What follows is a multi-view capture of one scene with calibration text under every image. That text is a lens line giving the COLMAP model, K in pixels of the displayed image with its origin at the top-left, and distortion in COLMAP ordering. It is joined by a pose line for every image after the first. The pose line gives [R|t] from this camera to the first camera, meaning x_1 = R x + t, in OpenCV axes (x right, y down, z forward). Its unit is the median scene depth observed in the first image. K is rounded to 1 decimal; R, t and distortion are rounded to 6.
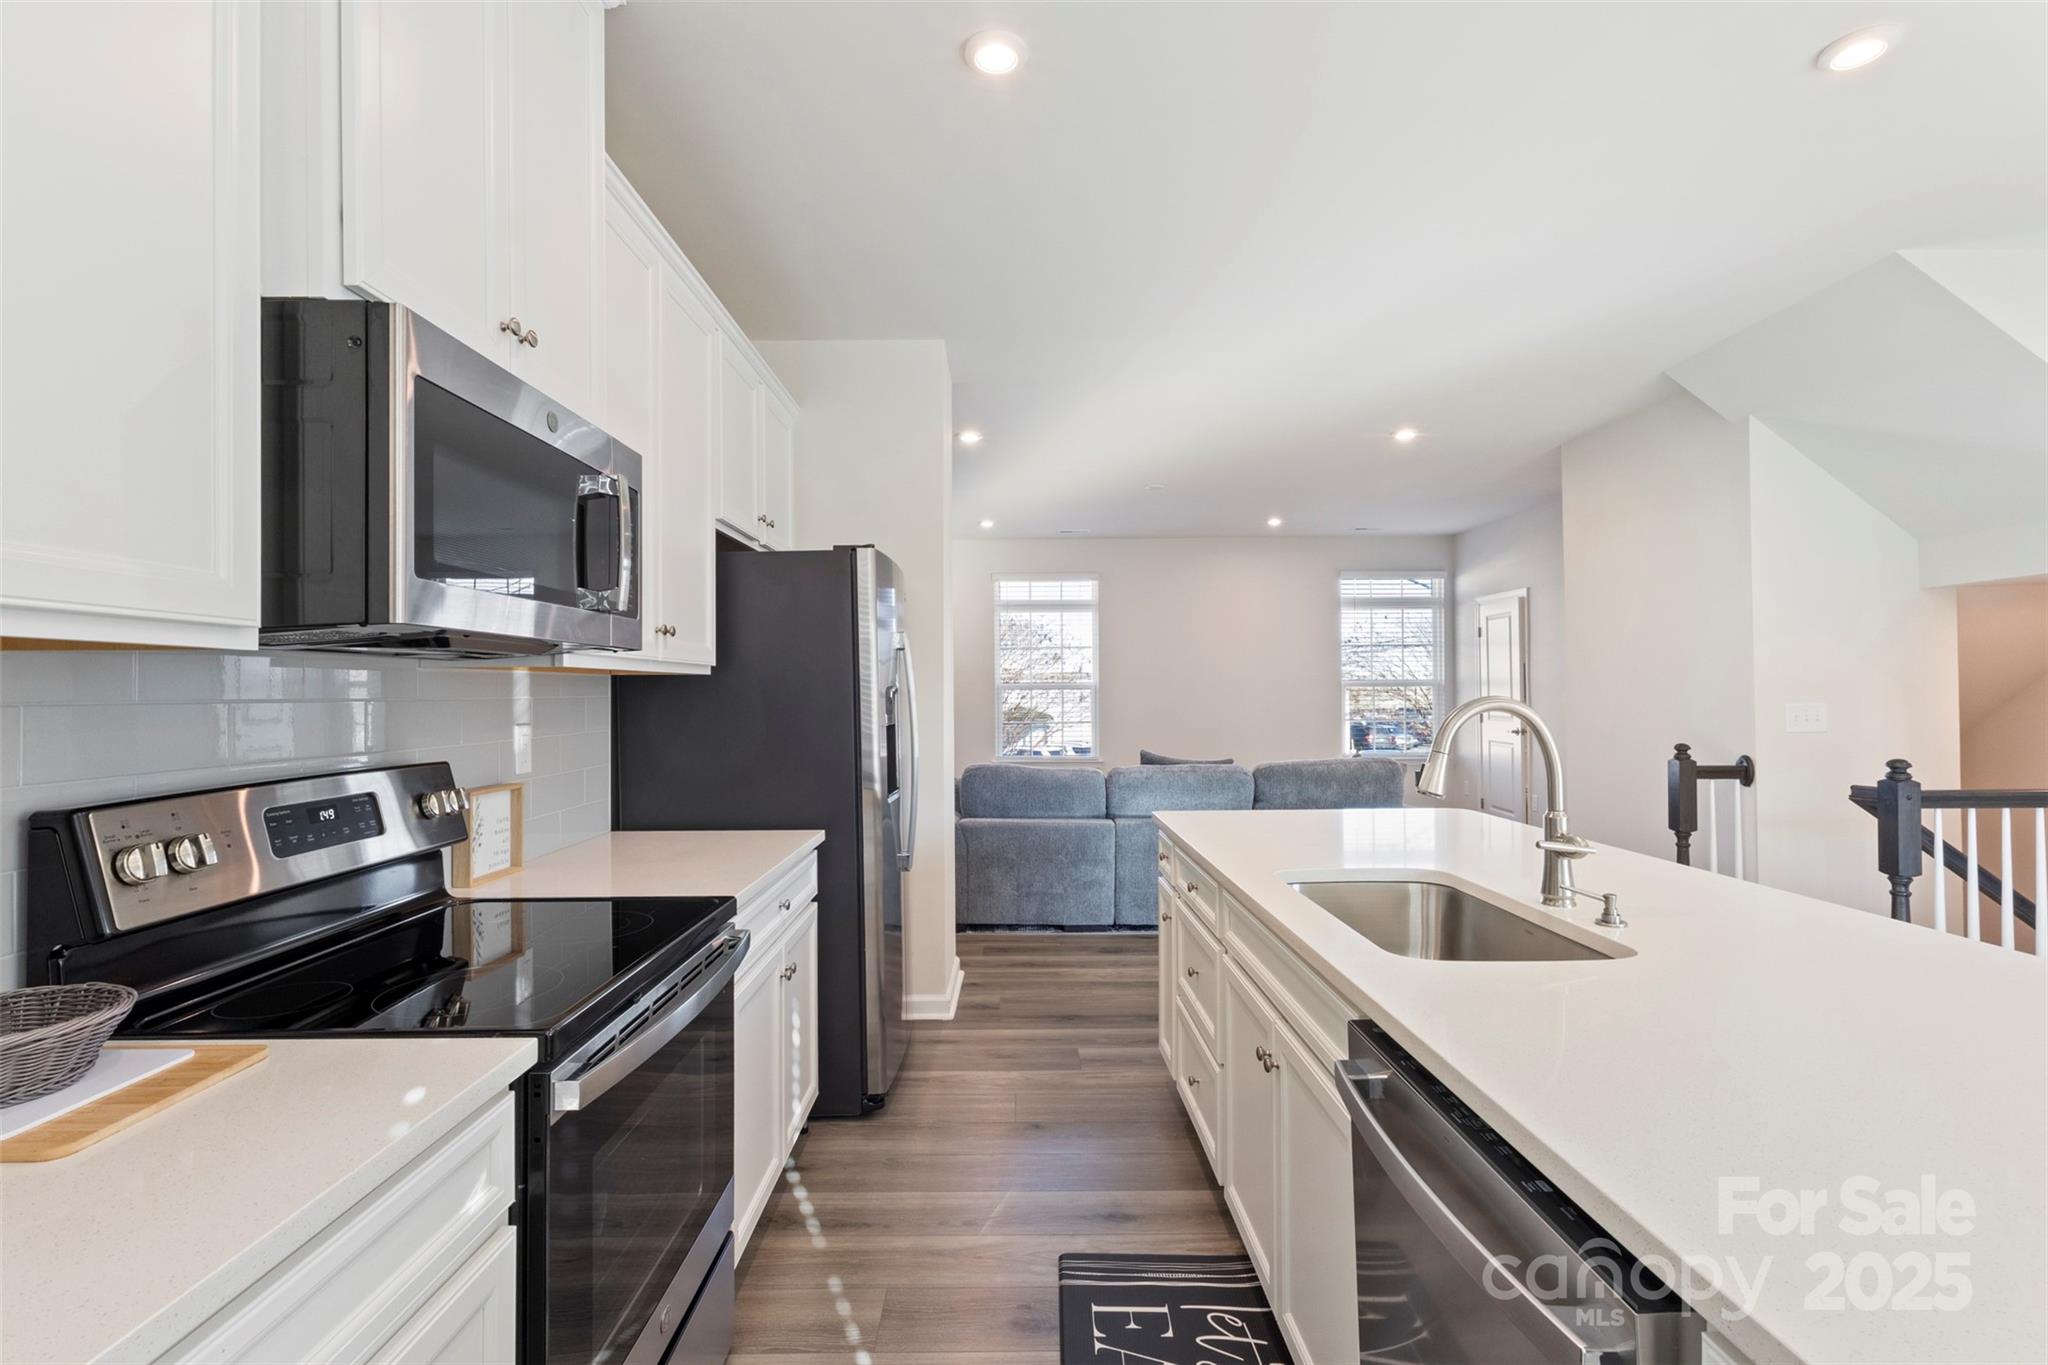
lens RADIAL K [[952.6, 0, 1019.7], [0, 952.6, 685.6], [0, 0, 1]] dist [0.003188, 0.000836]
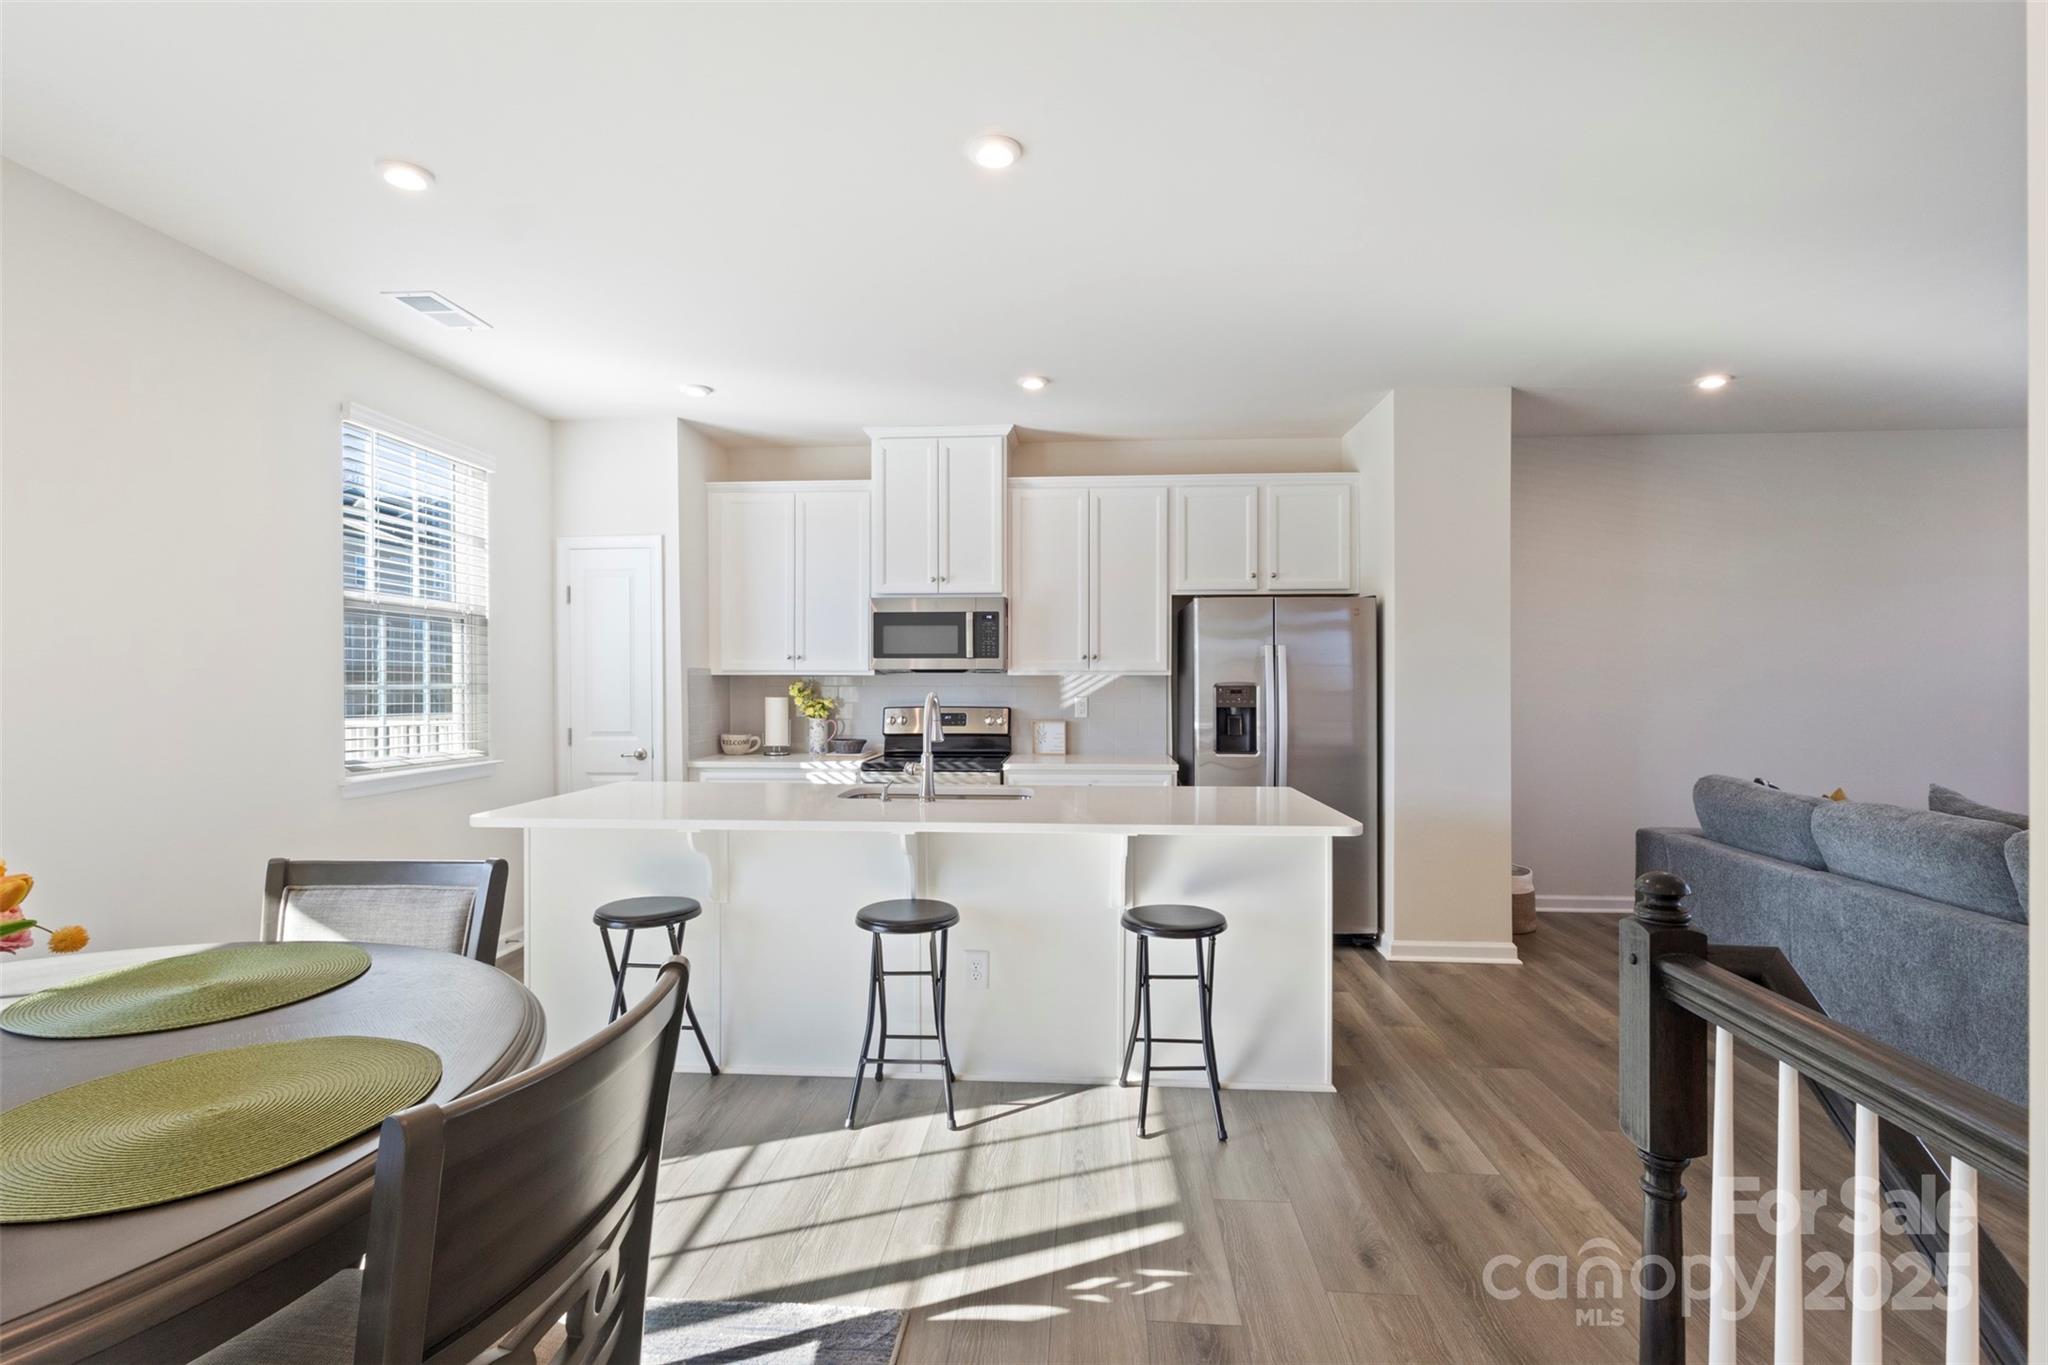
lens RADIAL K [[952.6, 0, 1026.0], [0, 952.6, 665.8], [0, 0, 1]] dist [0.003188, 0.000836]
pose [[-0.087009, -0.008784, -0.996169, 1.036013], [0.005191, 0.999944, -0.009270, -0.009305], [0.996194, -0.005978, -0.086959, 0.582405]]
